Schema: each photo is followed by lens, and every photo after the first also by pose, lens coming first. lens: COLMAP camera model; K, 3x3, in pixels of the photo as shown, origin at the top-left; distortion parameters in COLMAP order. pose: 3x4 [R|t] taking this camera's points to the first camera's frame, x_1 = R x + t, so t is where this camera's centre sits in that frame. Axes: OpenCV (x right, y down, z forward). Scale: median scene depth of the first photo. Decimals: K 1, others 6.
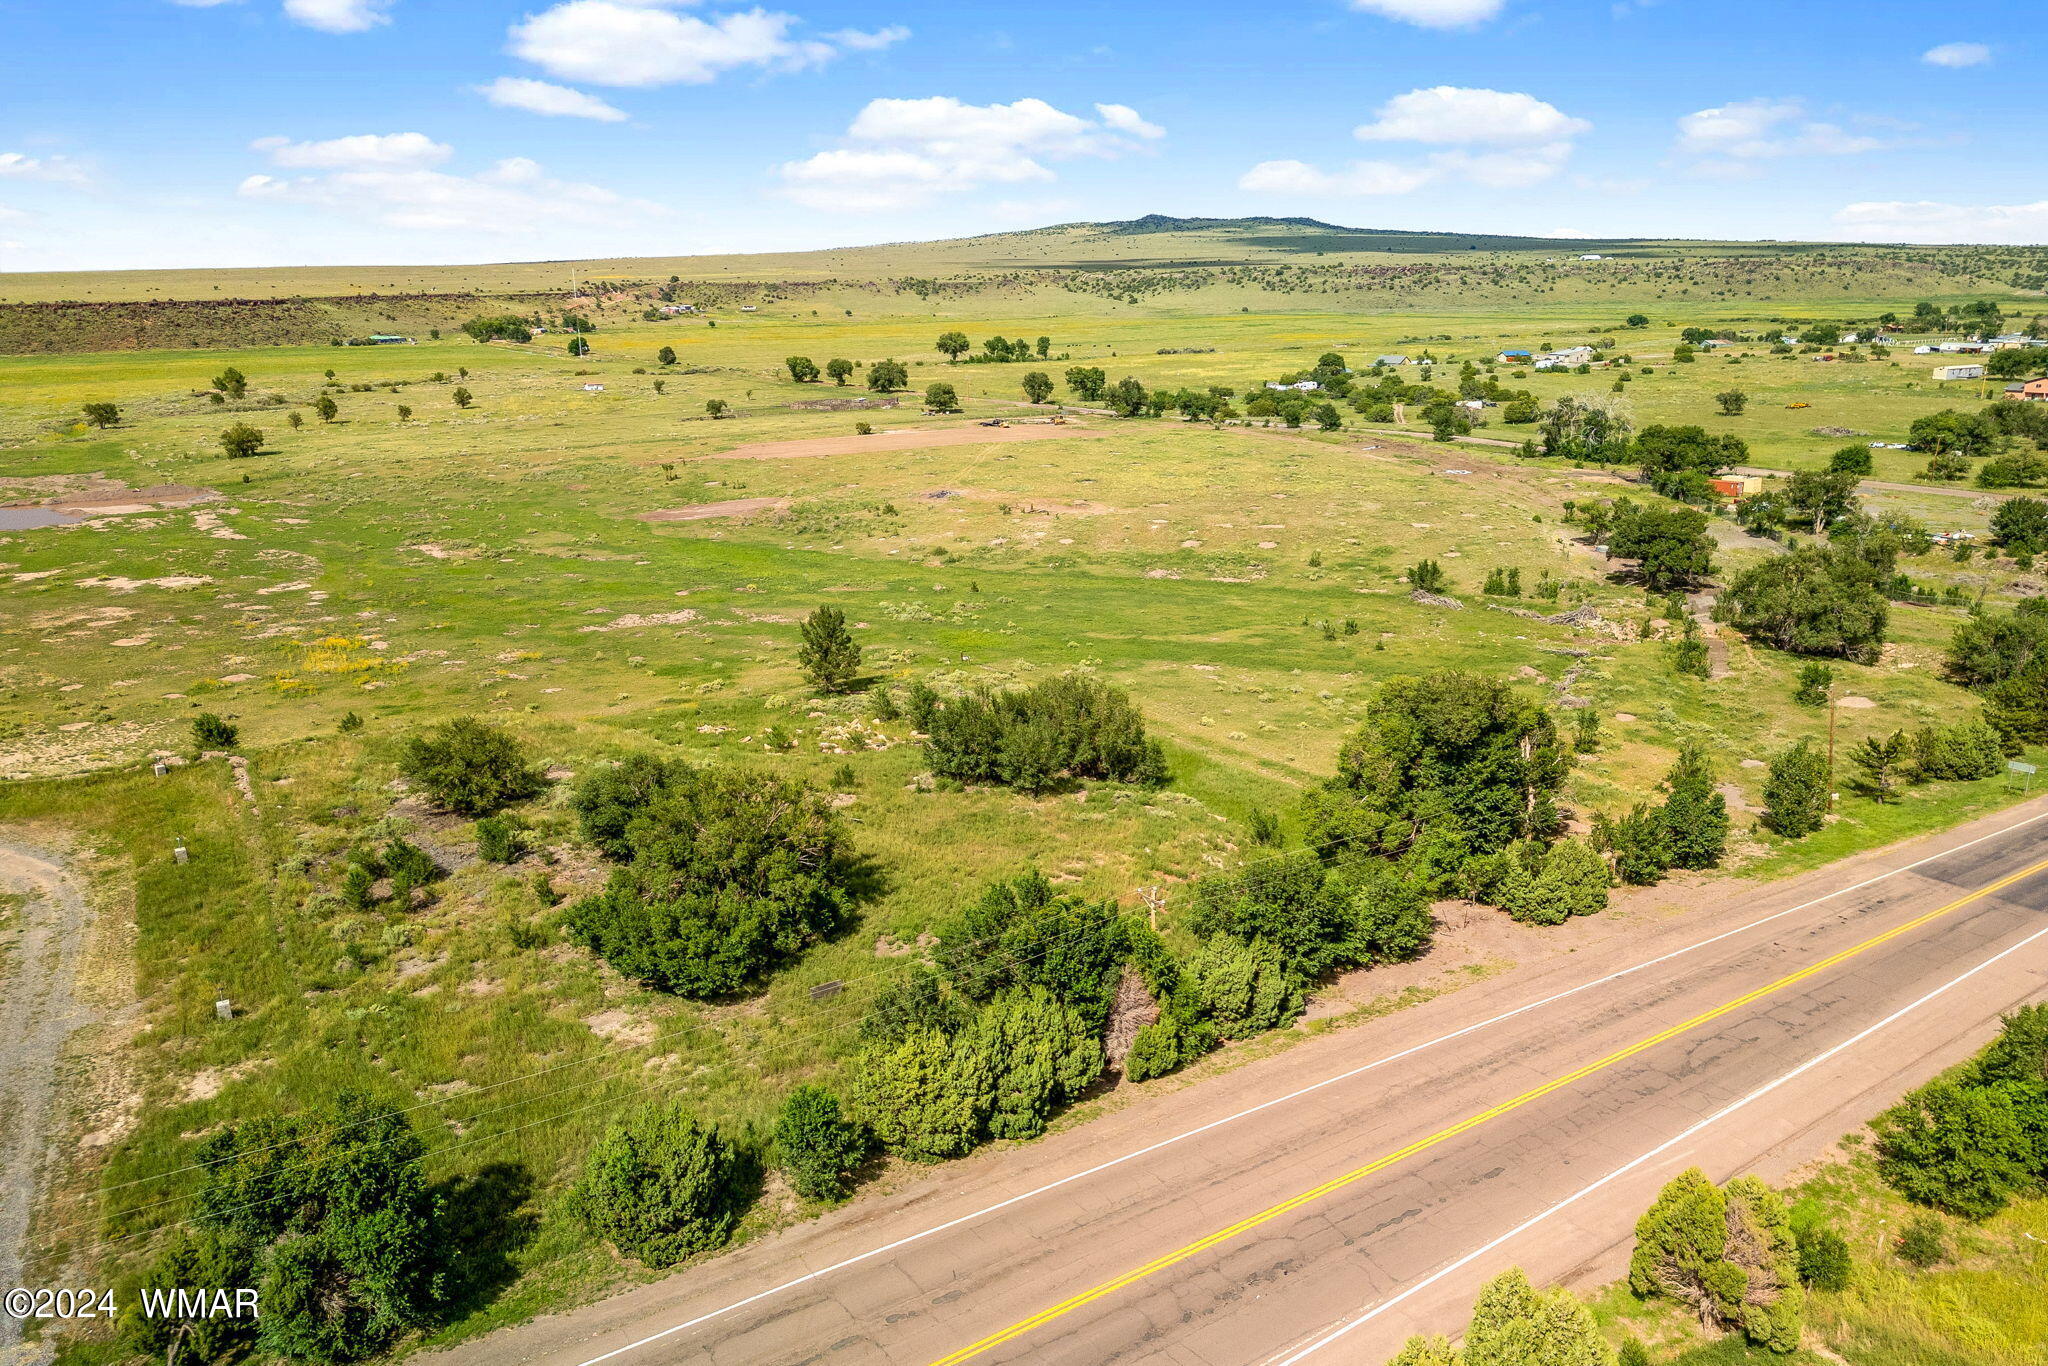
lens RADIAL K [[1432.9, 0, 1017.6], [0, 1432.9, 686.6], [0, 0, 1]] dist [0.070833, -0.066527]
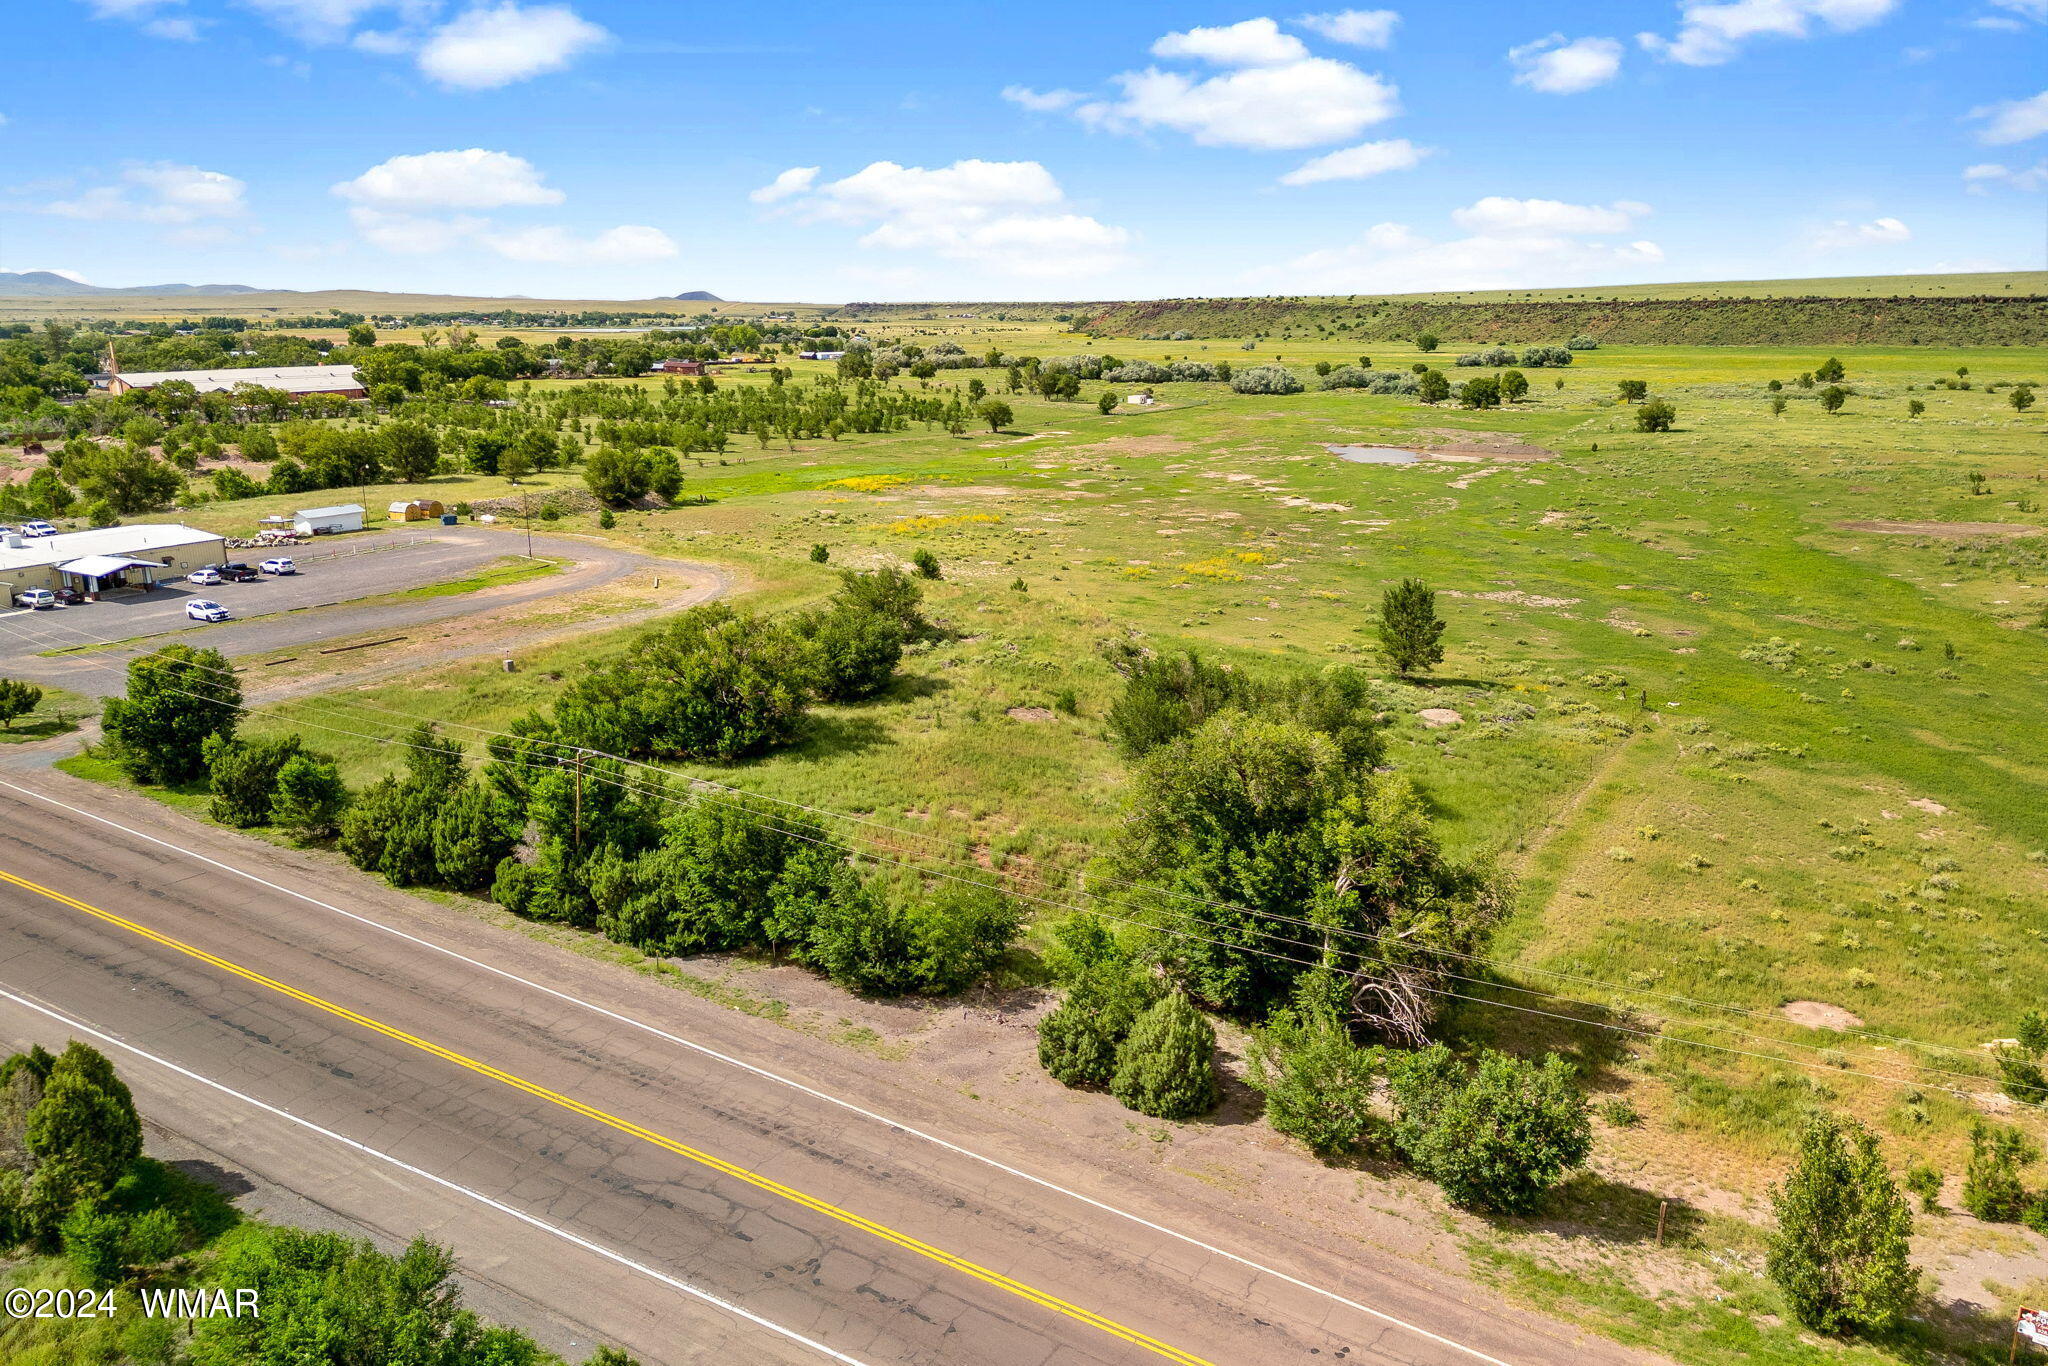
lens RADIAL K [[1440.9, 0, 1015.3], [0, 1440.9, 651.1], [0, 0, 1]] dist [0.090313, -0.101358]
pose [[0.426824, 0.222609, -0.876508, 0.305534], [-0.247395, 0.960999, 0.123596, -0.035337], [0.869837, 0.164090, 0.465250, 0.214084]]
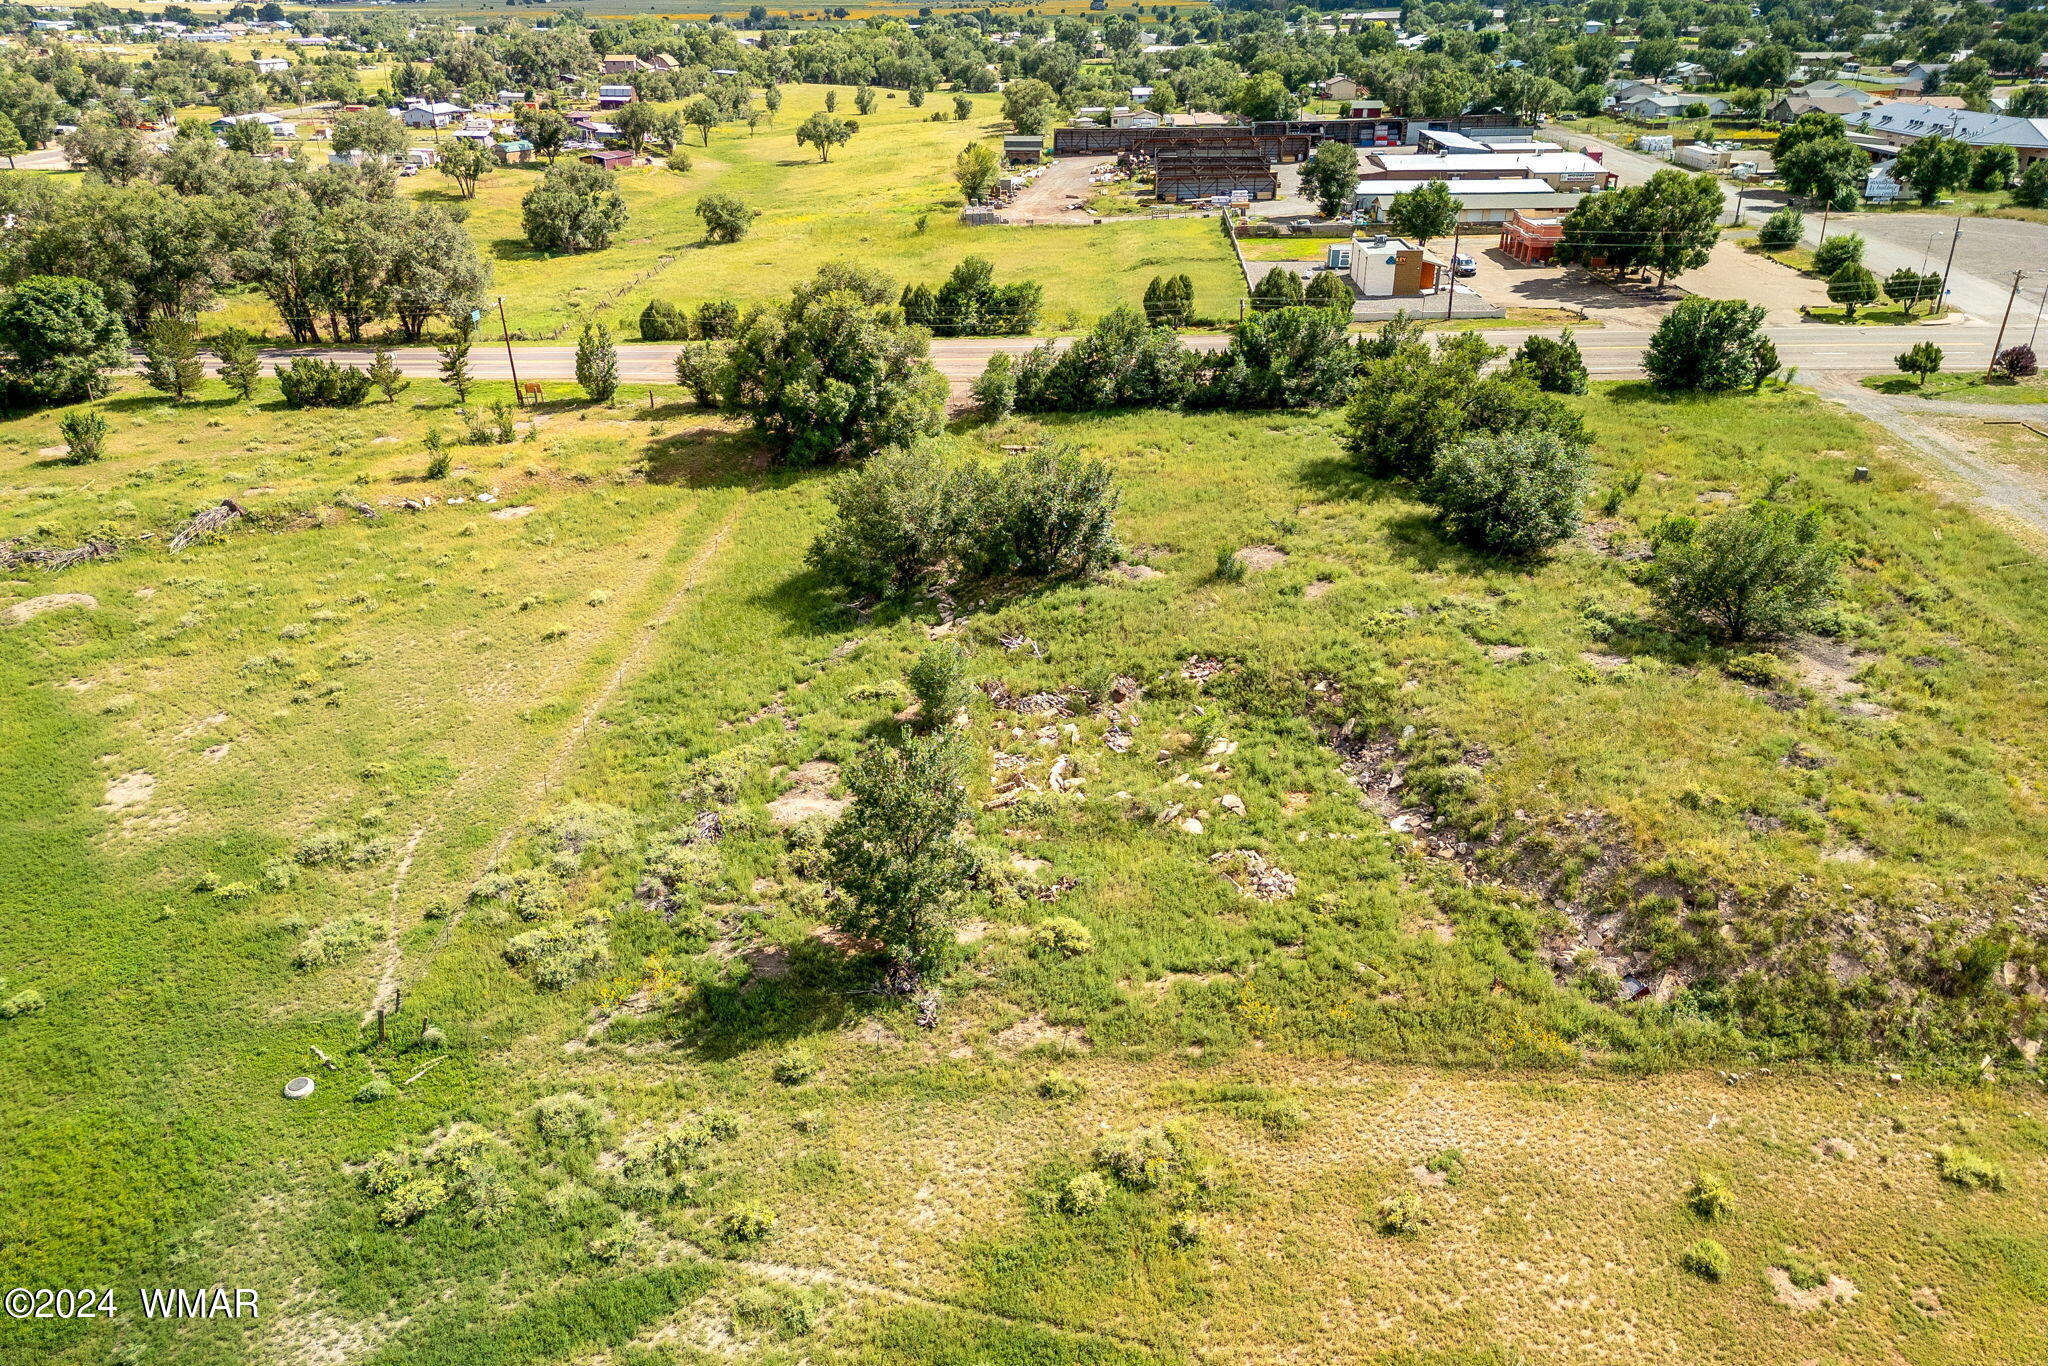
lens RADIAL K [[1432.9, 0, 1017.6], [0, 1432.9, 686.6], [0, 0, 1]] dist [0.070833, -0.066527]
pose [[-0.805833, -0.242638, 0.540148, -0.197909], [0.174252, 0.774632, 0.607933, -0.160244], [-0.565923, 0.584014, -0.581943, 0.661427]]
